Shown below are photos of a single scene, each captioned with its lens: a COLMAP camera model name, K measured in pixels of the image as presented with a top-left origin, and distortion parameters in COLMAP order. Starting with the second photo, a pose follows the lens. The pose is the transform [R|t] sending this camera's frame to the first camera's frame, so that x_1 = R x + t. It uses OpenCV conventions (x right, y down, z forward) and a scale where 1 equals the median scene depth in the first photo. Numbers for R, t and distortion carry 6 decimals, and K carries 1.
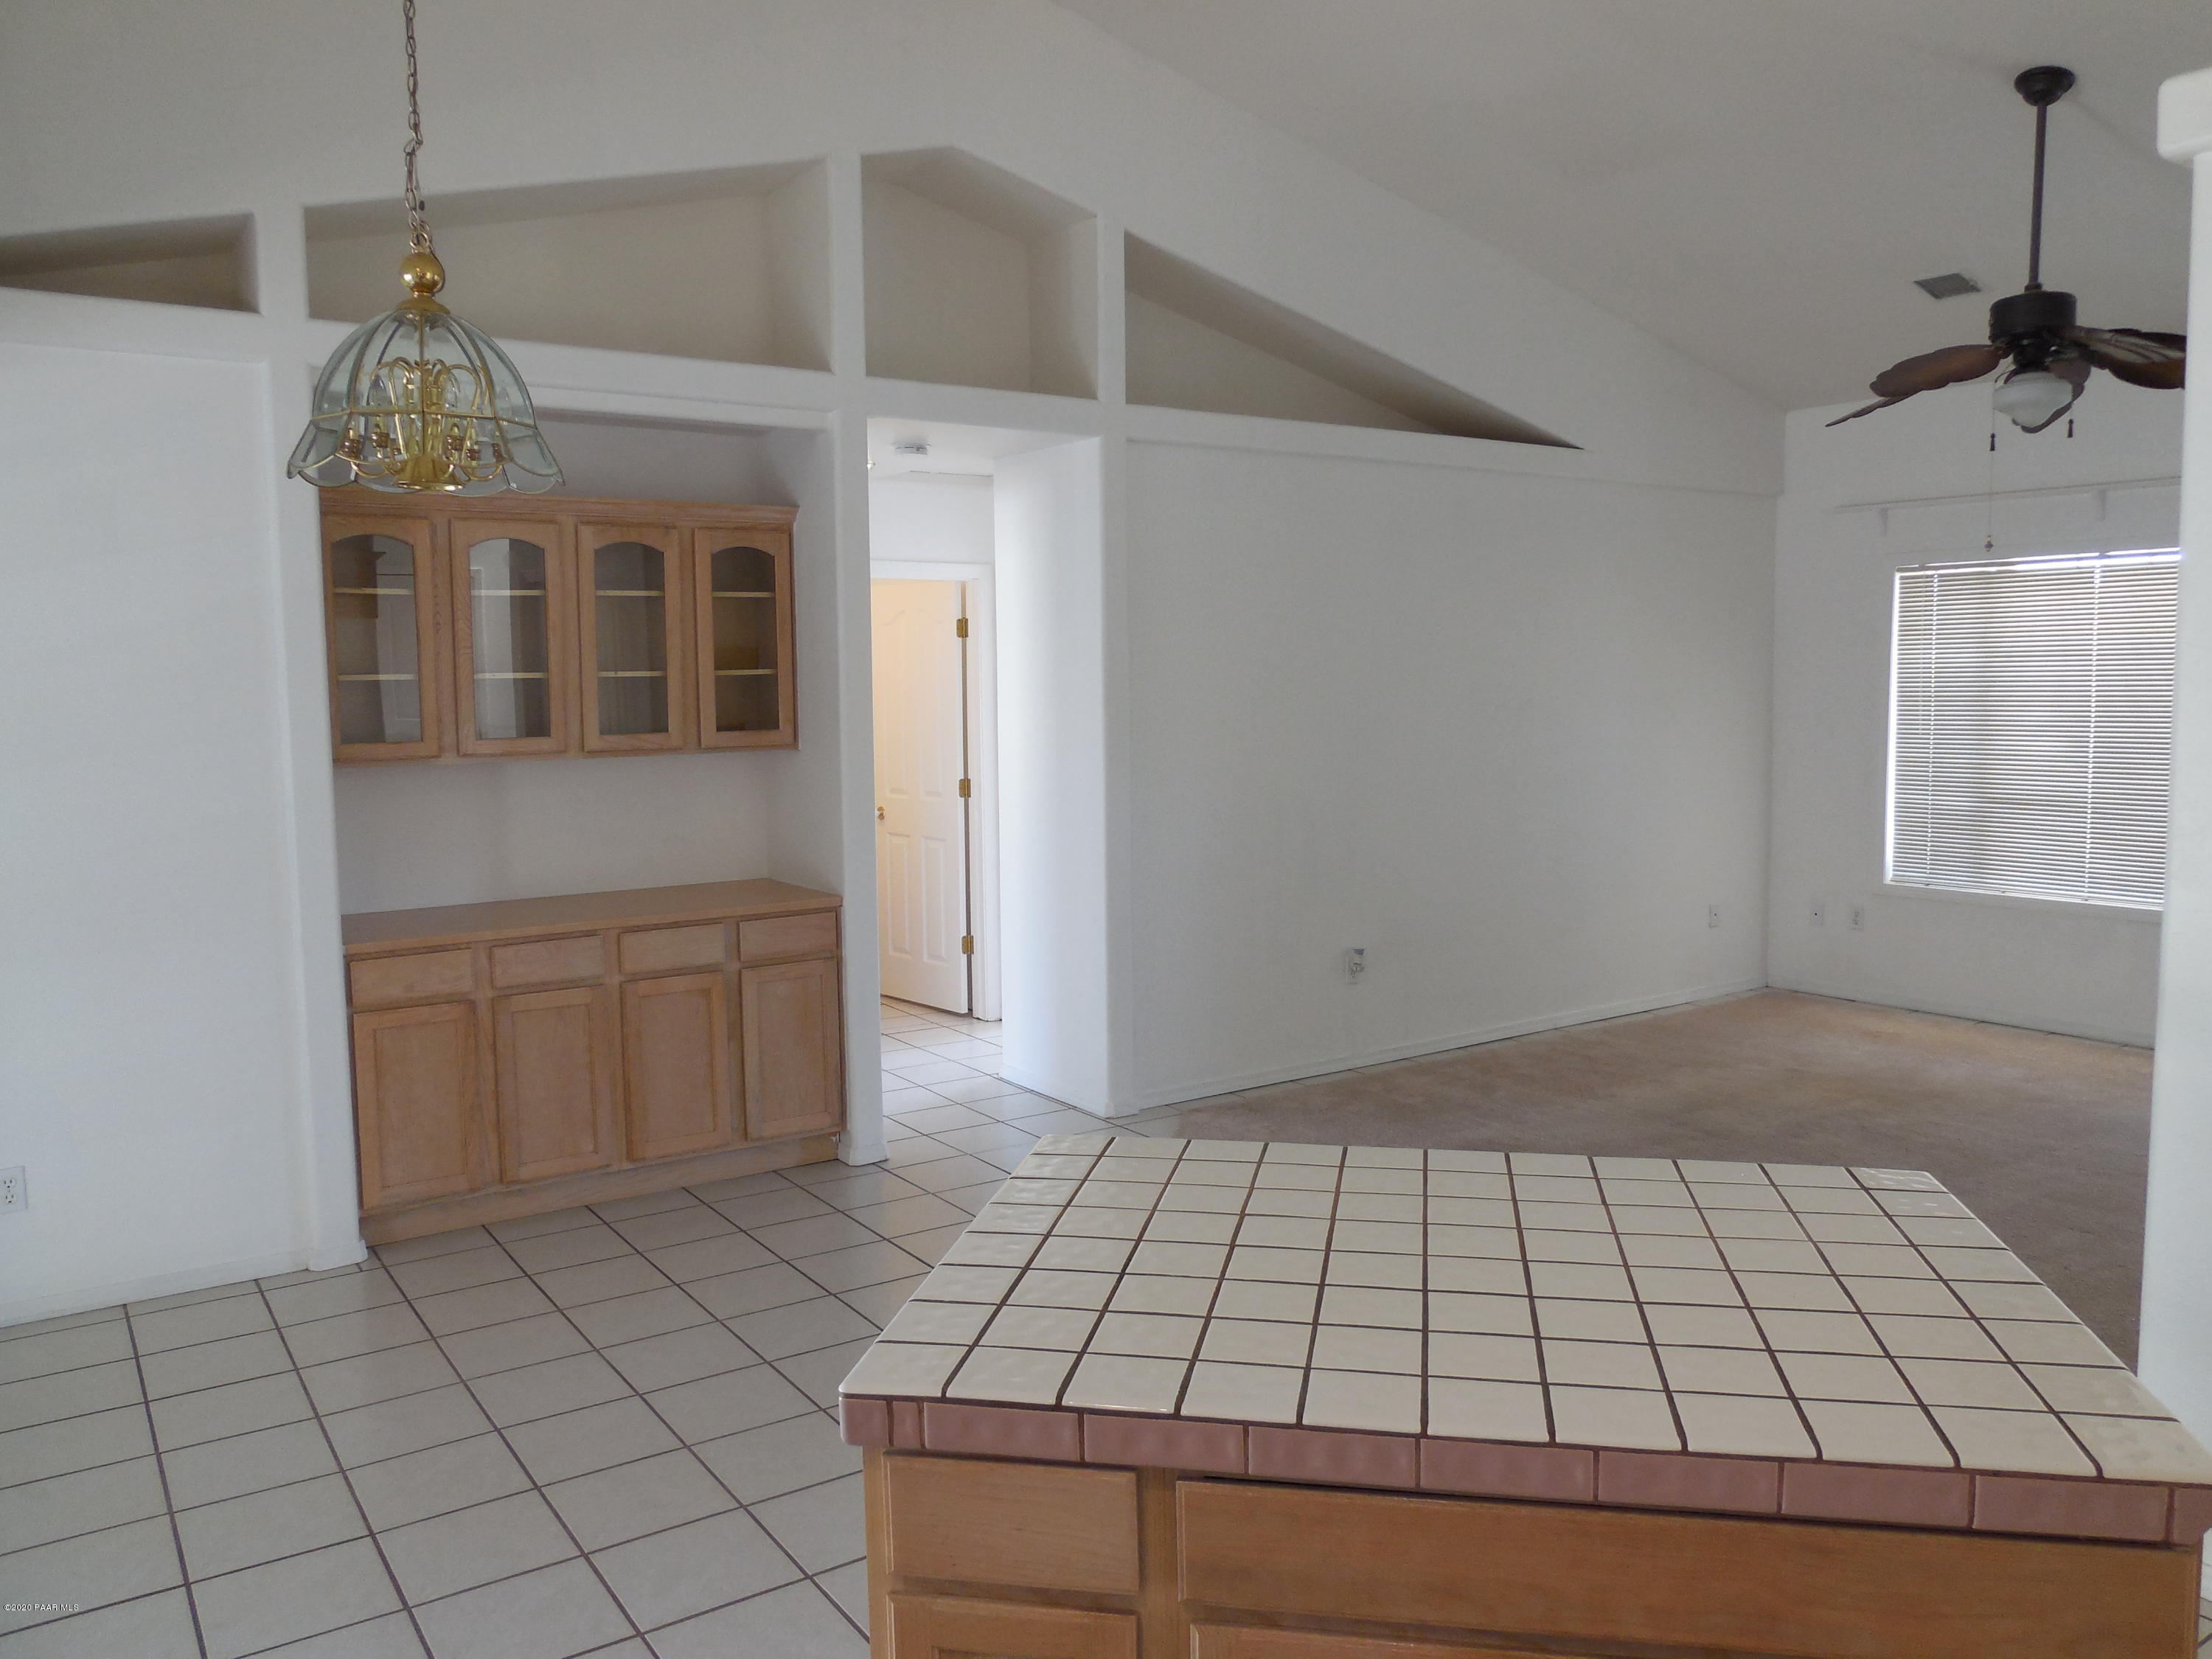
lens RADIAL K [[1665.6, 0, 1098.5], [0, 1665.6, 822.6], [0, 0, 1]] dist [-0.023302, 0.016760]
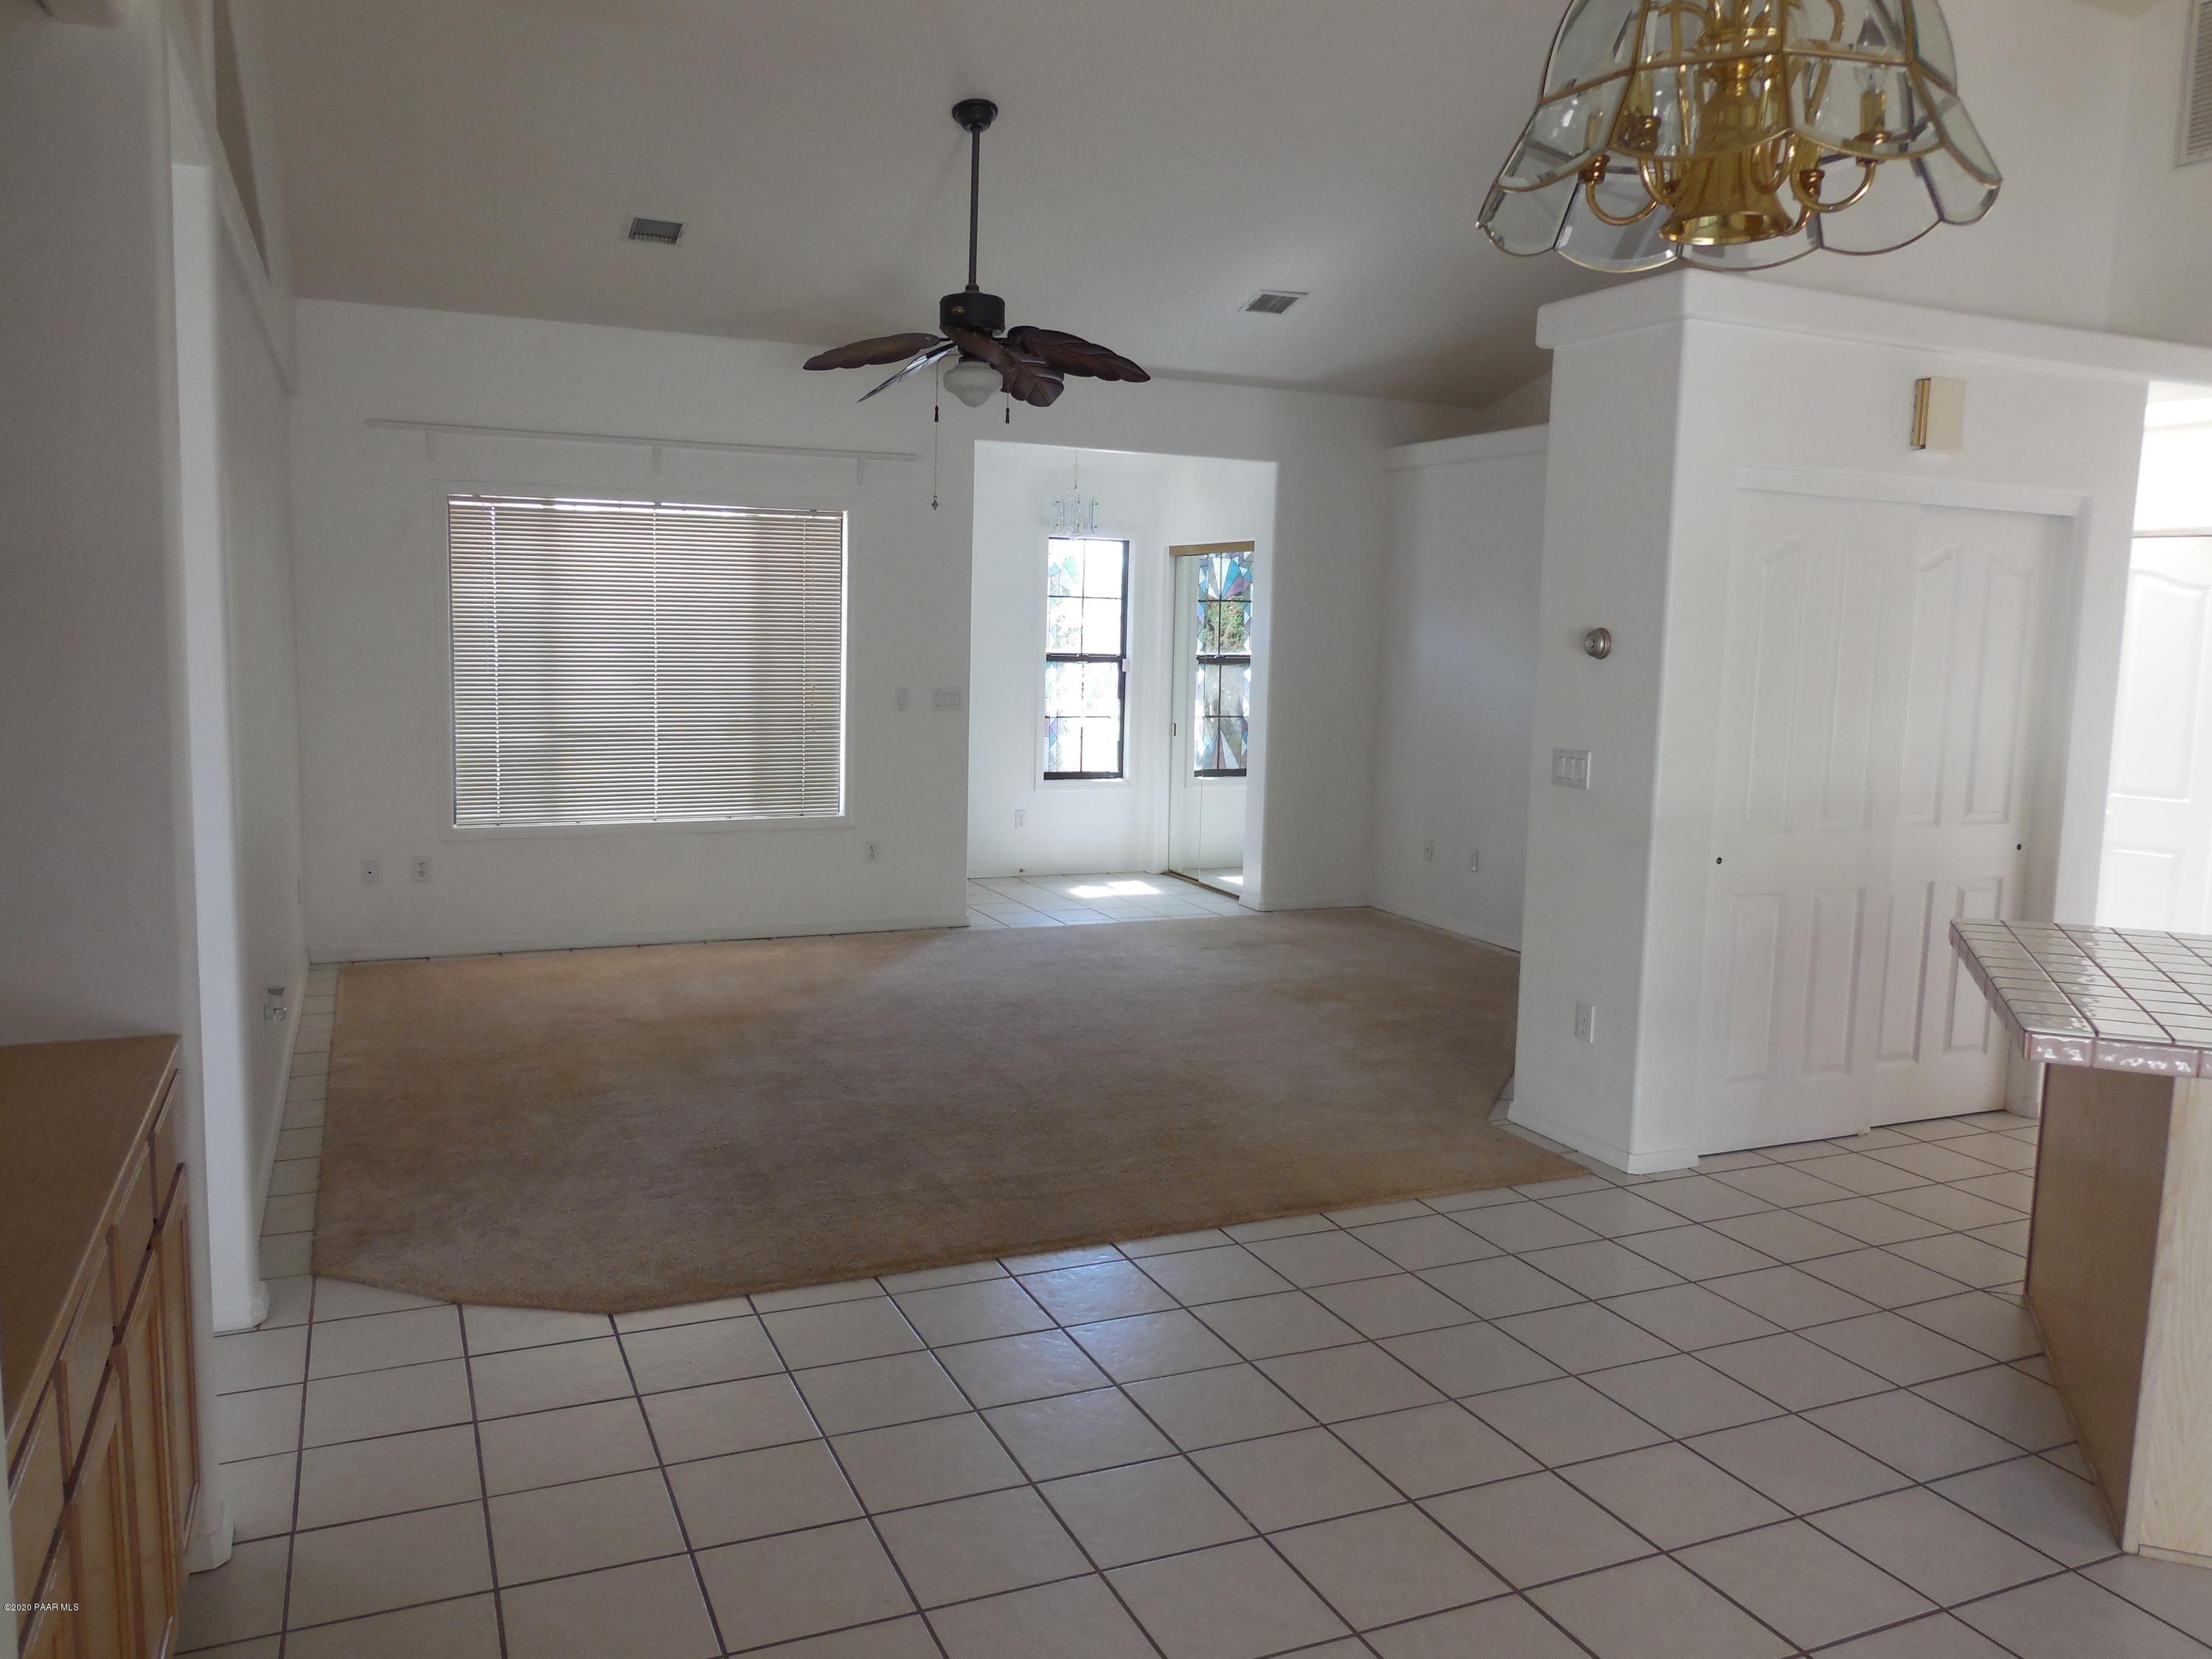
lens RADIAL K [[1665.6, 0, 1120.4], [0, 1665.6, 828.7], [0, 0, 1]] dist [-0.023302, 0.016760]
pose [[0.173738, -0.105213, 0.979155, -0.475763], [0.061045, 0.993515, 0.095924, -0.037550], [-0.982898, 0.043107, 0.179034, 0.543261]]
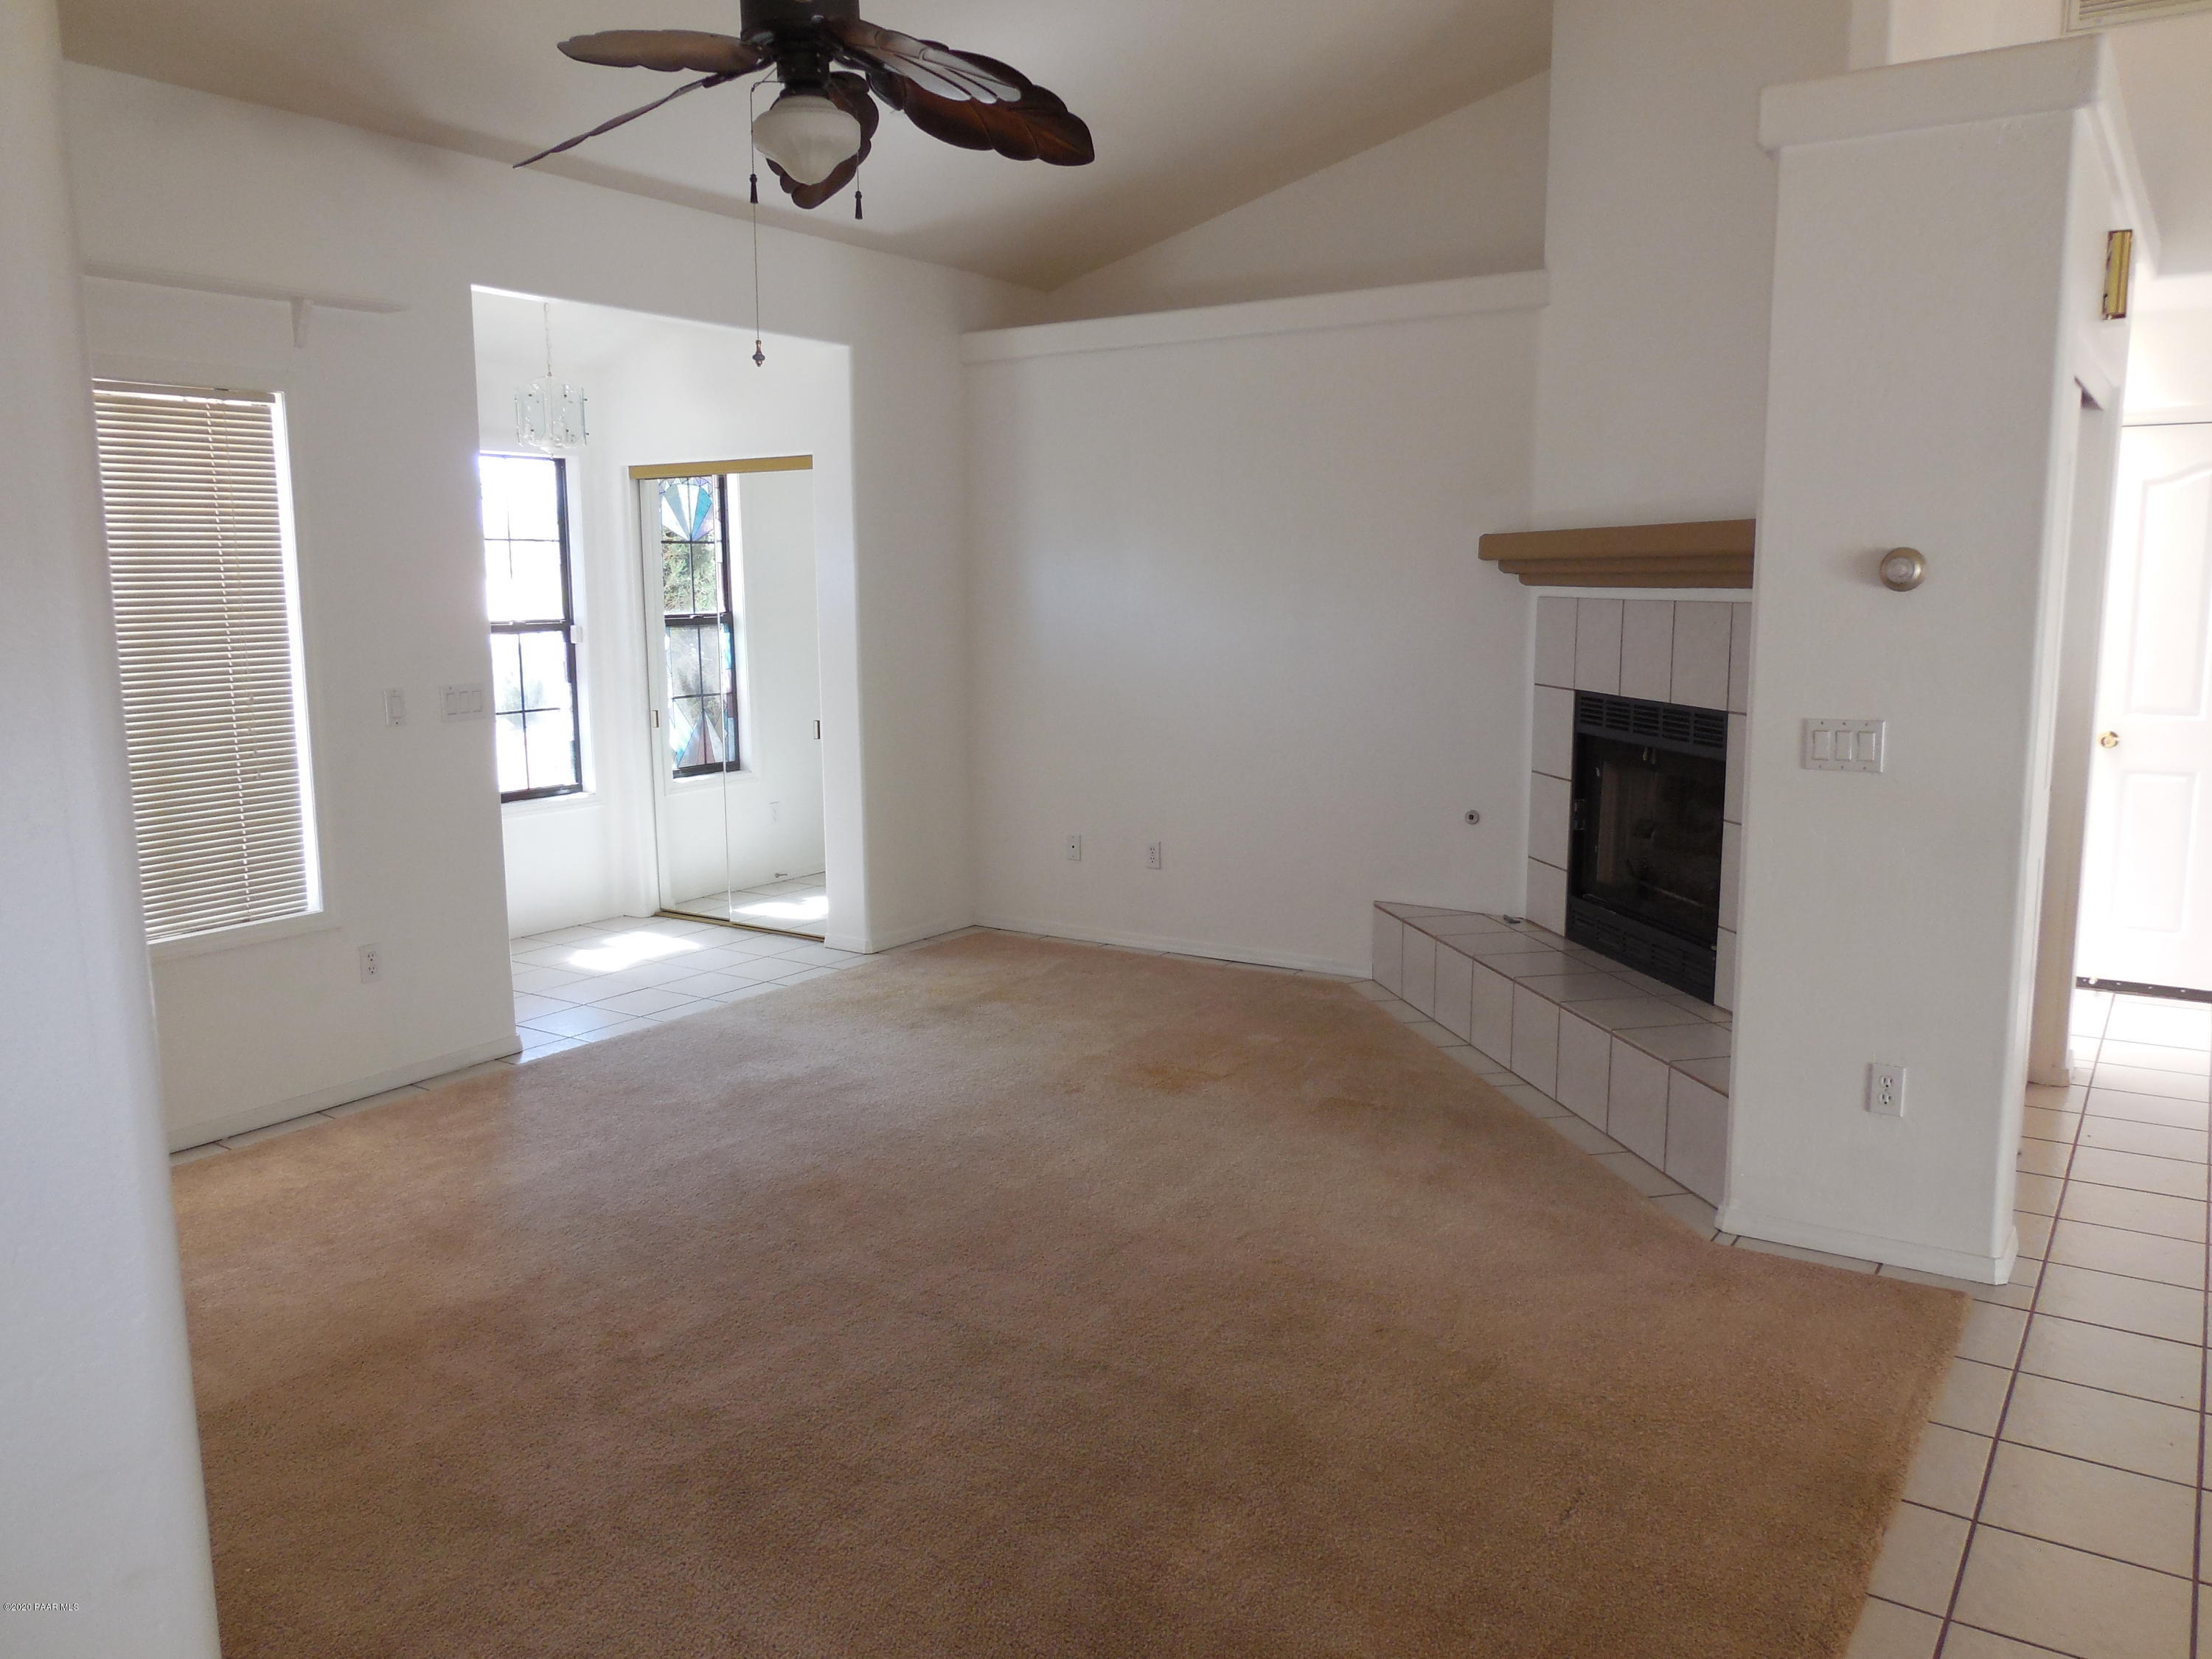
lens RADIAL K [[1665.6, 0, 1134.9], [0, 1665.6, 834.7], [0, 0, 1]] dist [-0.023302, 0.016760]
pose [[-0.381444, -0.127762, 0.915520, -0.095272], [0.094359, 0.979848, 0.176052, -0.069928], [-0.919564, 0.153541, -0.361701, 0.902852]]
